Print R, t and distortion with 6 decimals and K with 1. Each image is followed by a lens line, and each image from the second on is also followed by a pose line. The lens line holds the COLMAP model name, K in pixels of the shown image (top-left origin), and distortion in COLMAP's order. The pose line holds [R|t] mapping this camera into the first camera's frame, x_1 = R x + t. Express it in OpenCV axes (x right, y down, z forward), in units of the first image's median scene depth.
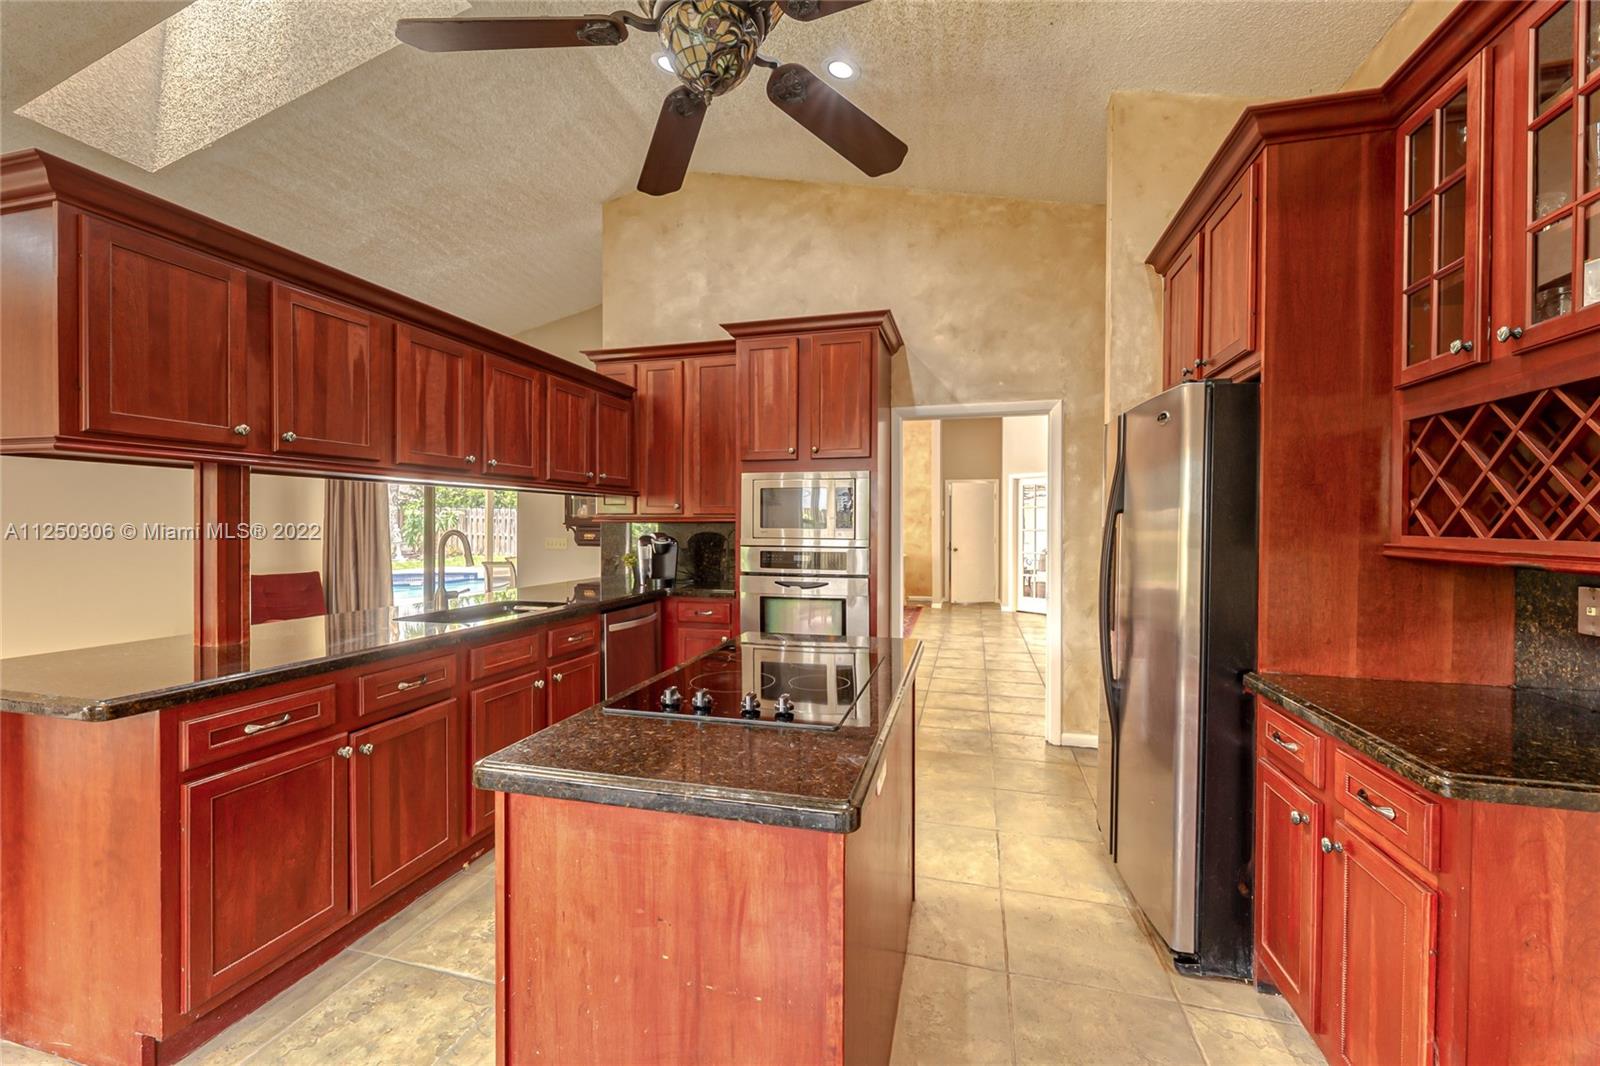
lens RADIAL K [[644.9, 0, 798.4], [0, 644.9, 529.4], [0, 0, 1]] dist [-0.000593, 0.000013]
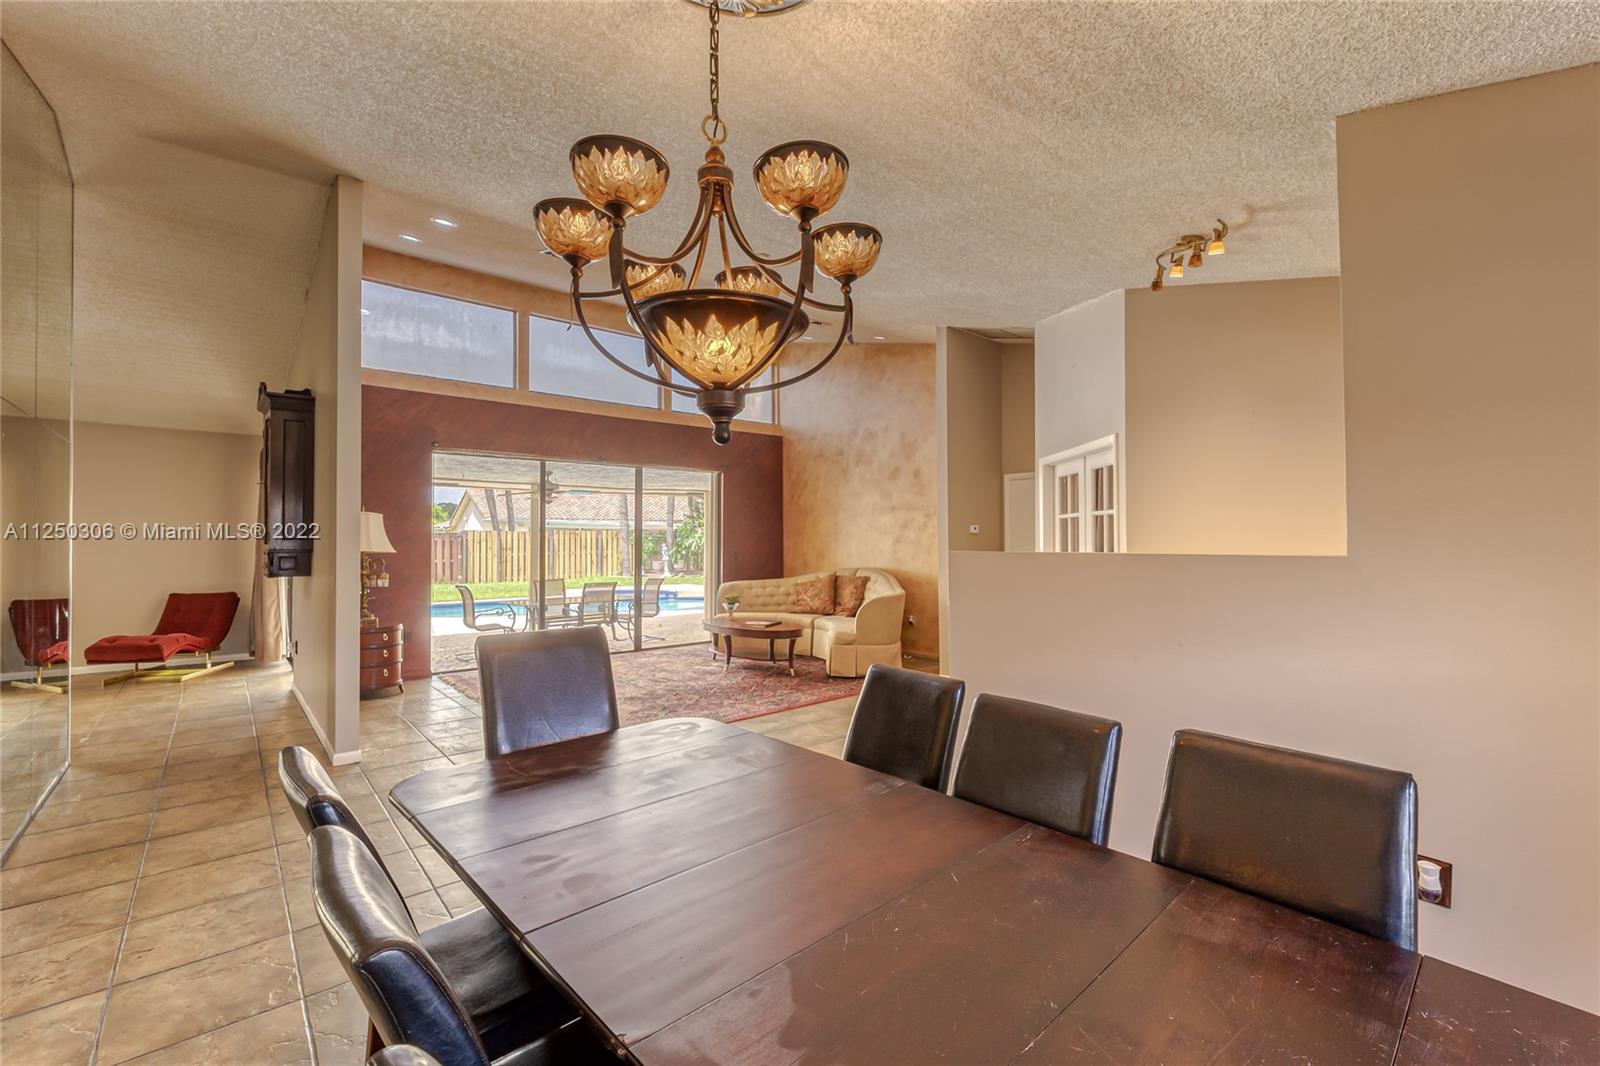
lens RADIAL K [[680.8, 0, 803.6], [0, 680.8, 535.1], [0, 0, 1]] dist [-0.000140, -0.000002]
pose [[0.828552, -0.008569, -0.559846, 1.218399], [-0.001240, 0.999852, -0.017139, -0.021608], [0.559910, 0.014894, 0.828419, 0.985783]]
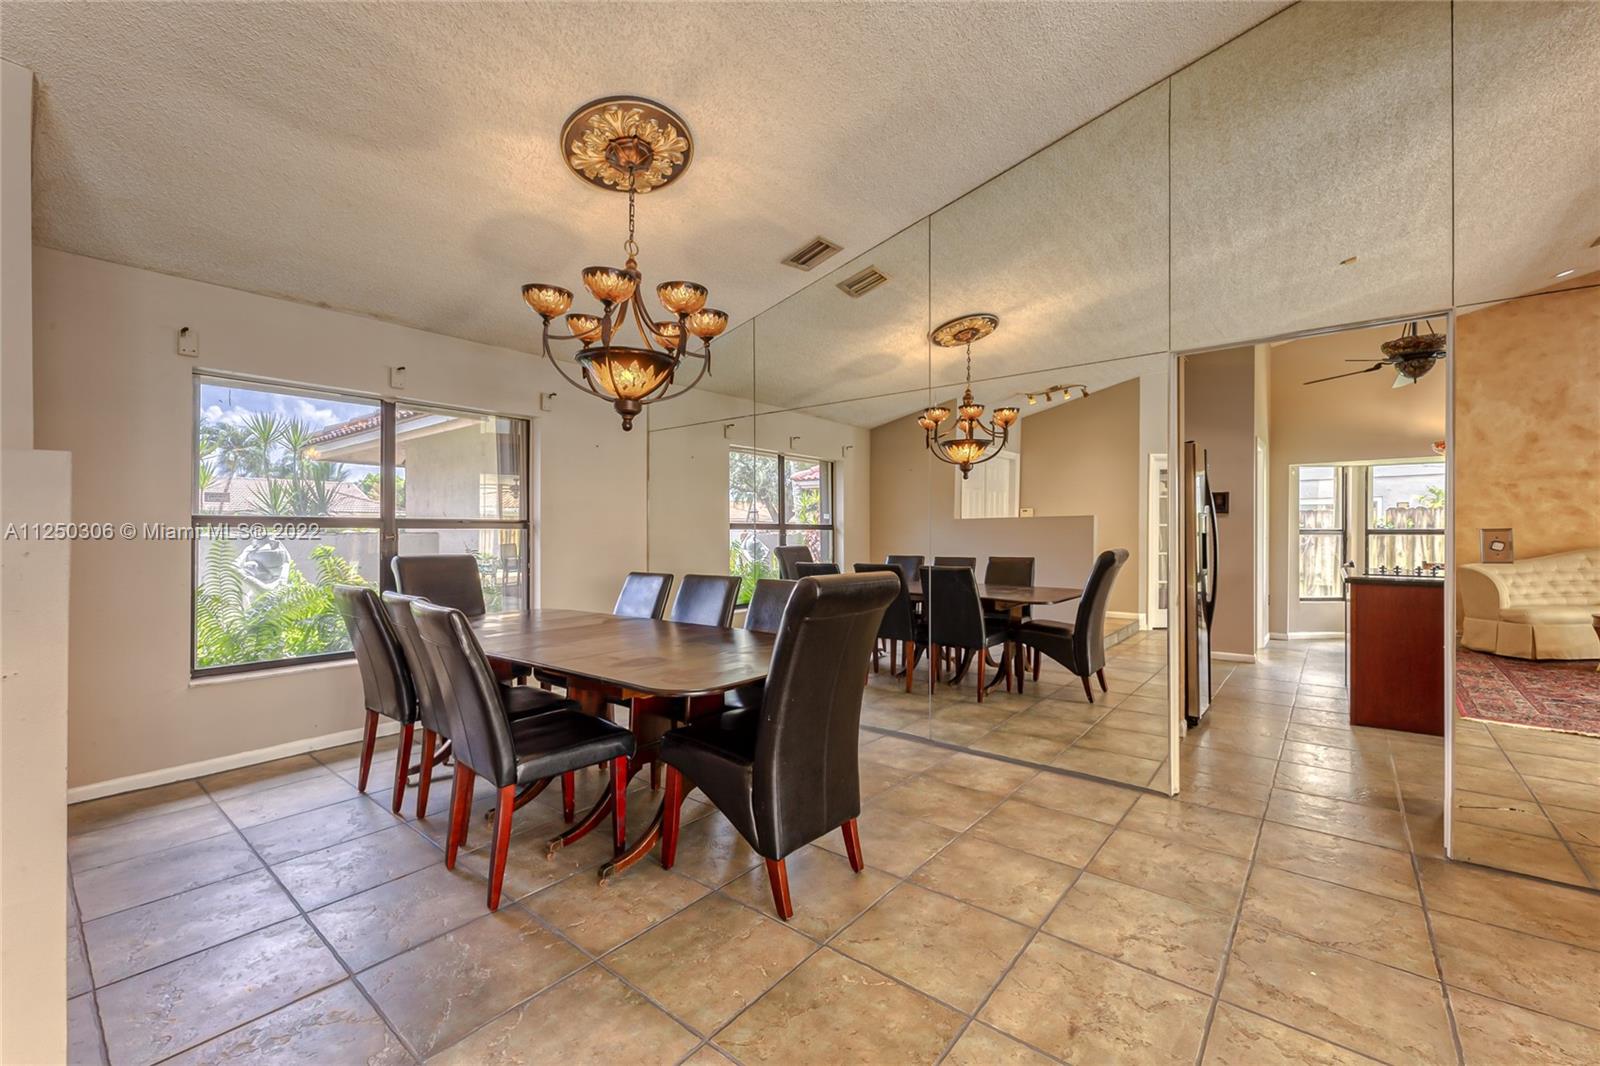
lens RADIAL K [[655.0, 0, 804.9], [0, 655.0, 532.7], [0, 0, 1]] dist [-0.000482, -0.000089]
pose [[-0.914438, -0.000397, 0.404726, 0.476429], [0.003120, 0.999963, 0.008030, 0.019101], [-0.404714, 0.008606, -0.914403, 1.879591]]
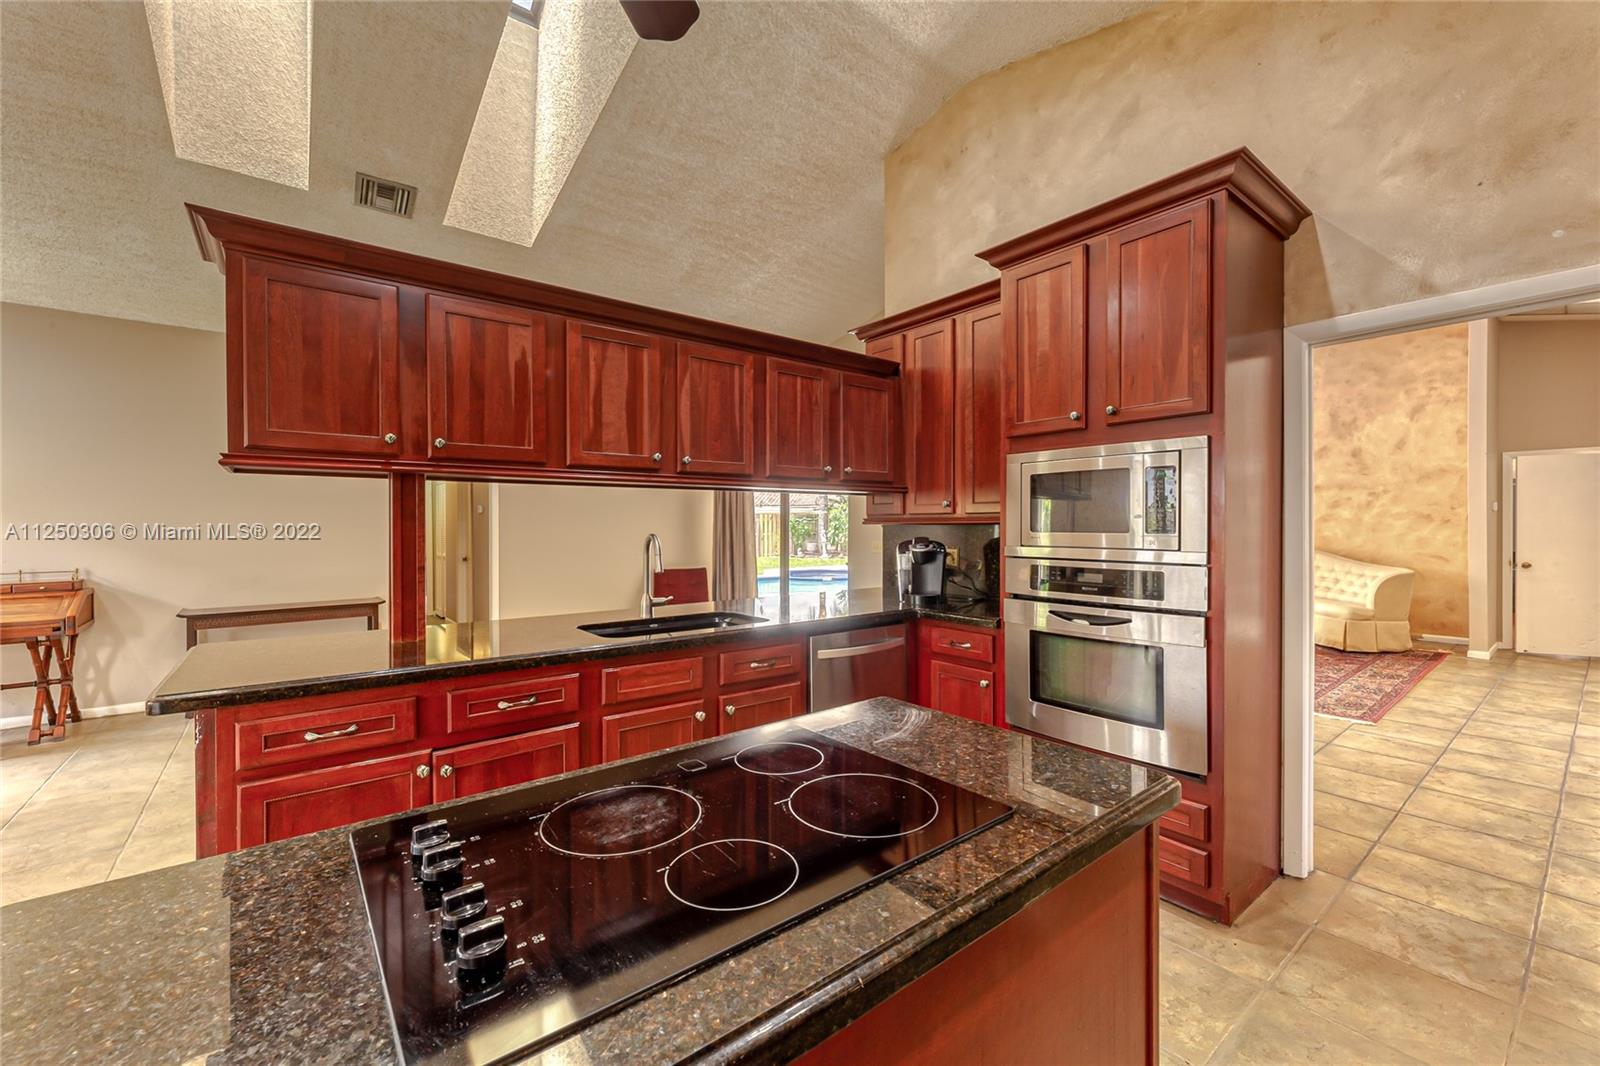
lens RADIAL K [[644.4, 0, 799.3], [0, 644.4, 531.2], [0, 0, 1]] dist [0.001527, -0.000356]
pose [[0.804562, 0.001038, -0.593867, 0.143989], [-0.000986, 0.999999, 0.000411, -0.002810], [0.593868, 0.000255, 0.804563, 0.273245]]
